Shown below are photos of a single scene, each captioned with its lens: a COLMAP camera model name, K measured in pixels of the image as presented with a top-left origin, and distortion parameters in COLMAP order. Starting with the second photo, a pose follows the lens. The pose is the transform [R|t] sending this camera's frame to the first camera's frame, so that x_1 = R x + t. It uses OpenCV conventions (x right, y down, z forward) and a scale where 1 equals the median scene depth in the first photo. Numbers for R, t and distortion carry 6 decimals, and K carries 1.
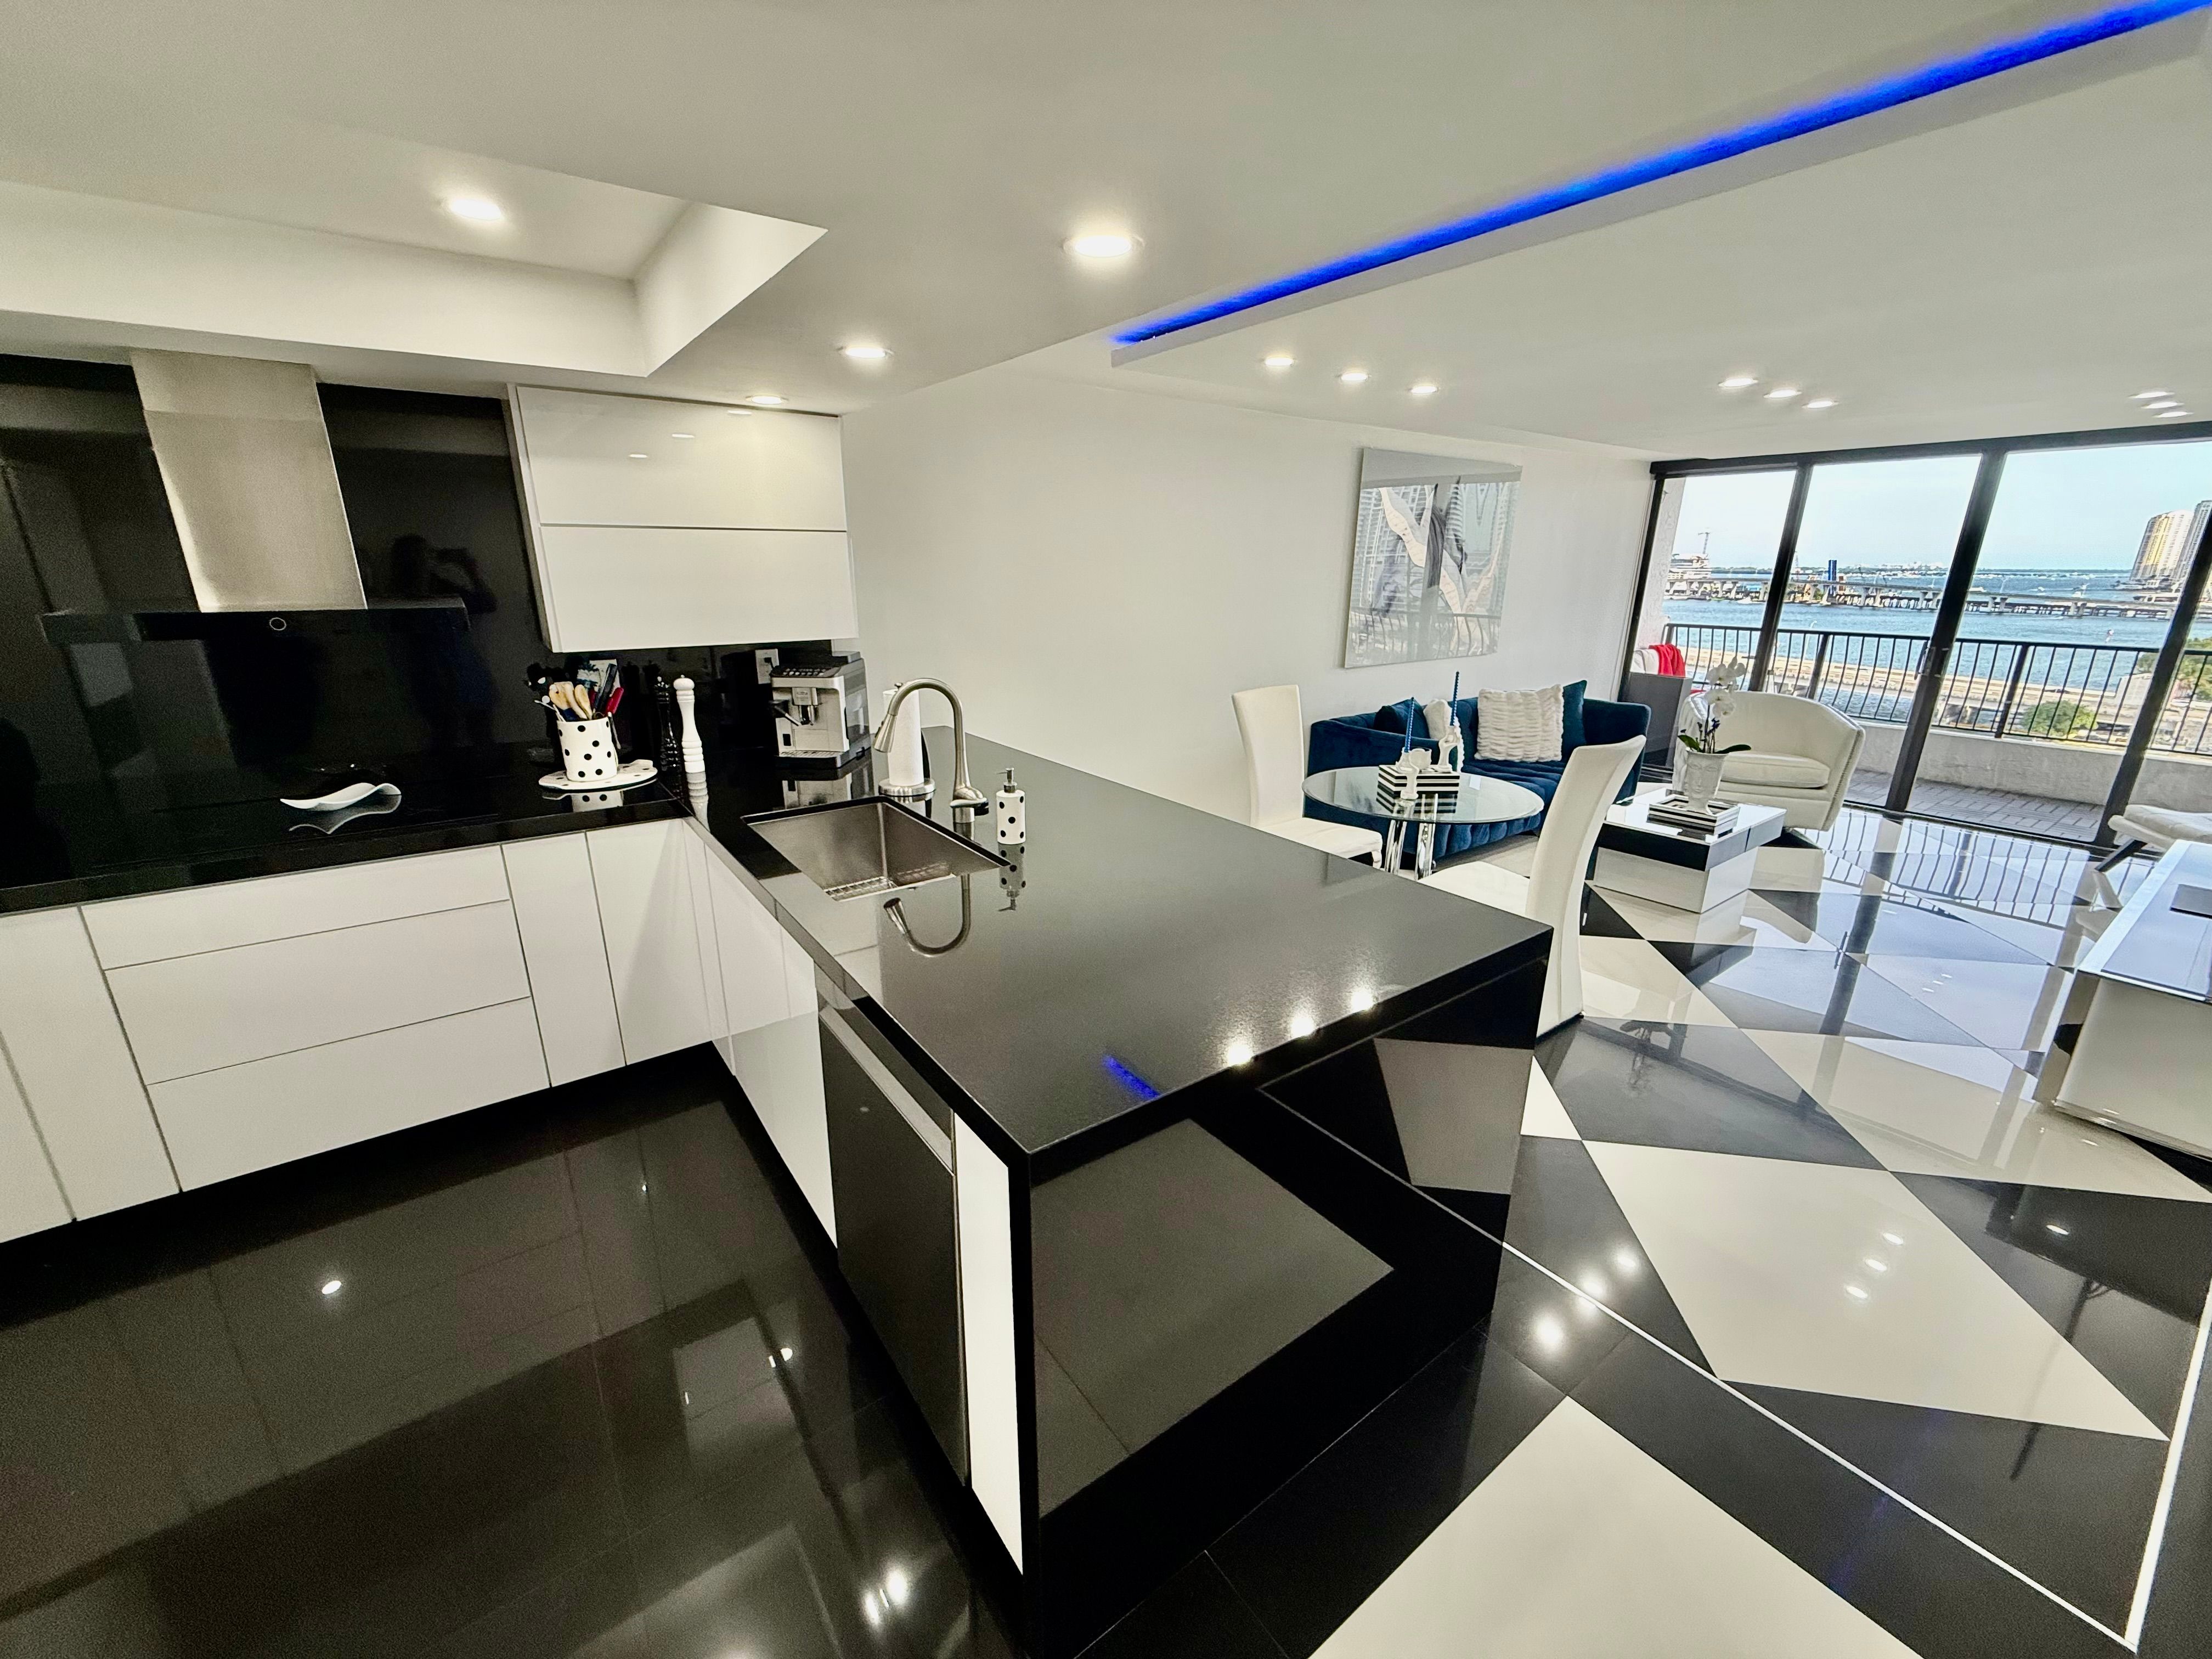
lens RADIAL K [[880.6, 0, 1099.0], [0, 880.6, 833.5], [0, 0, 1]] dist [0.000305, 0.000284]
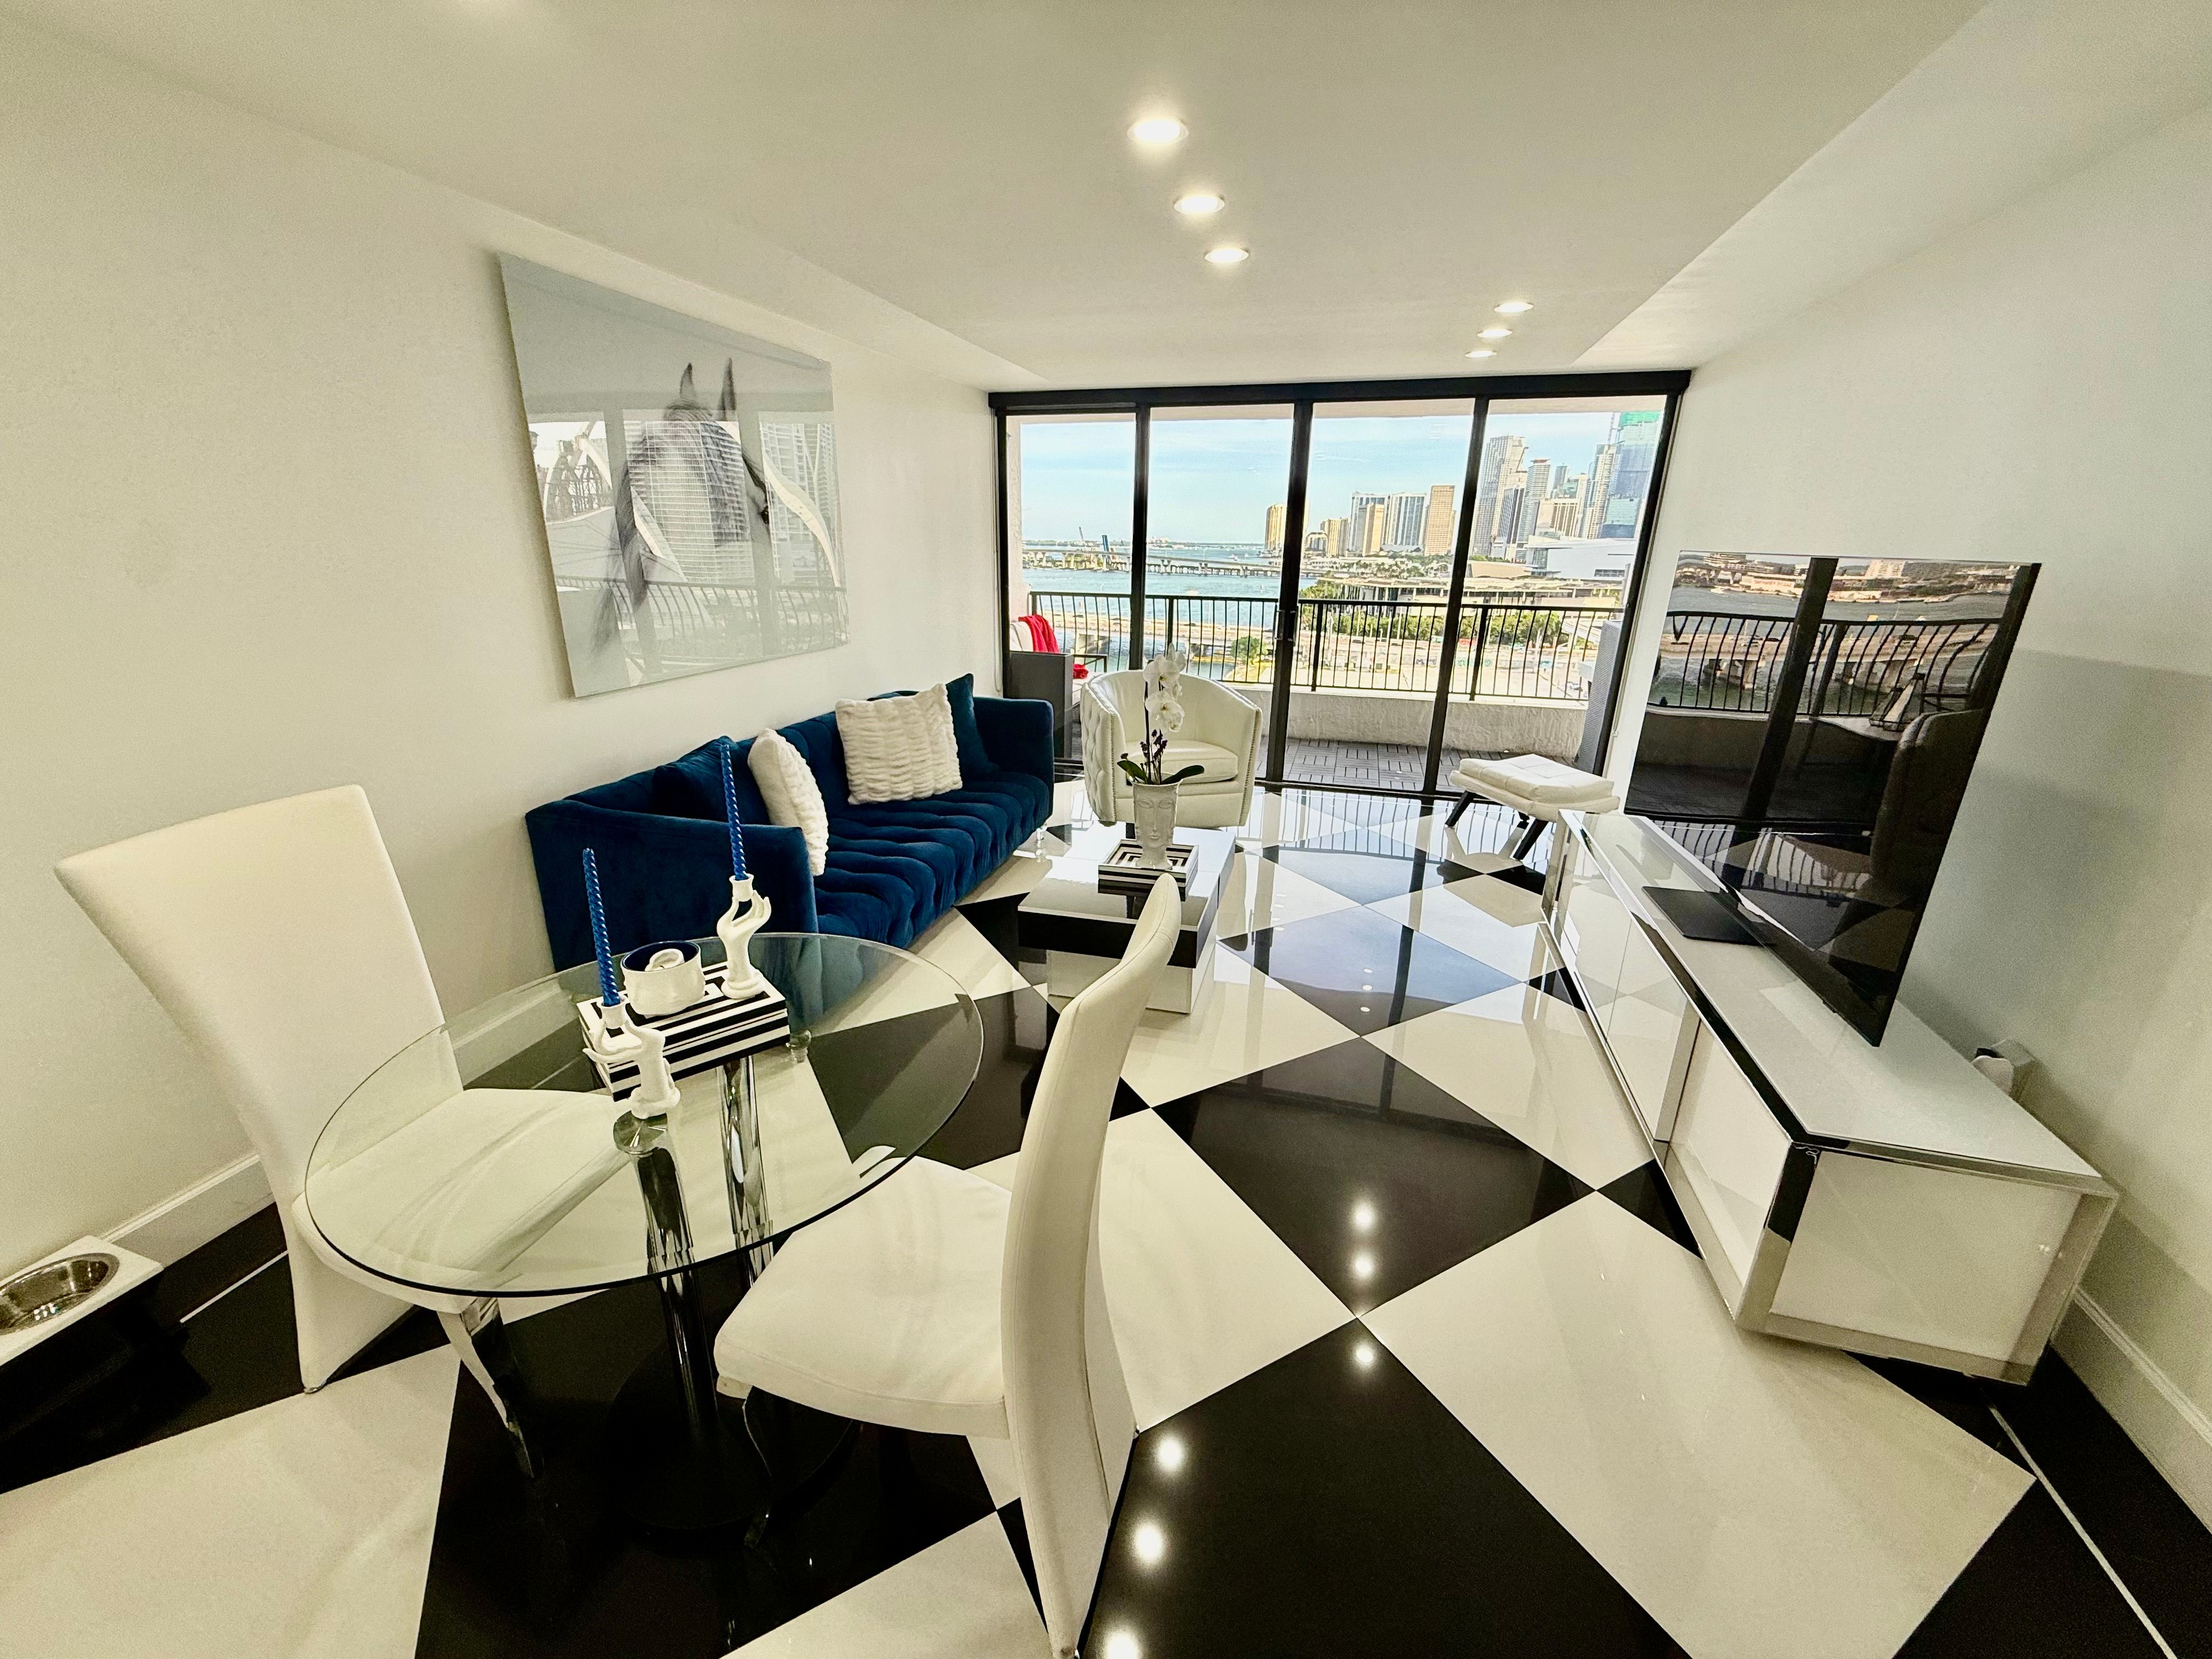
lens RADIAL K [[880.6, 0, 1097.2], [0, 880.6, 832.2], [0, 0, 1]] dist [0.000305, 0.000284]
pose [[0.786741, -0.189125, 0.587597, 0.227958], [0.172312, 0.981355, 0.085149, -0.114028], [-0.592746, 0.034260, 0.804661, 0.448515]]
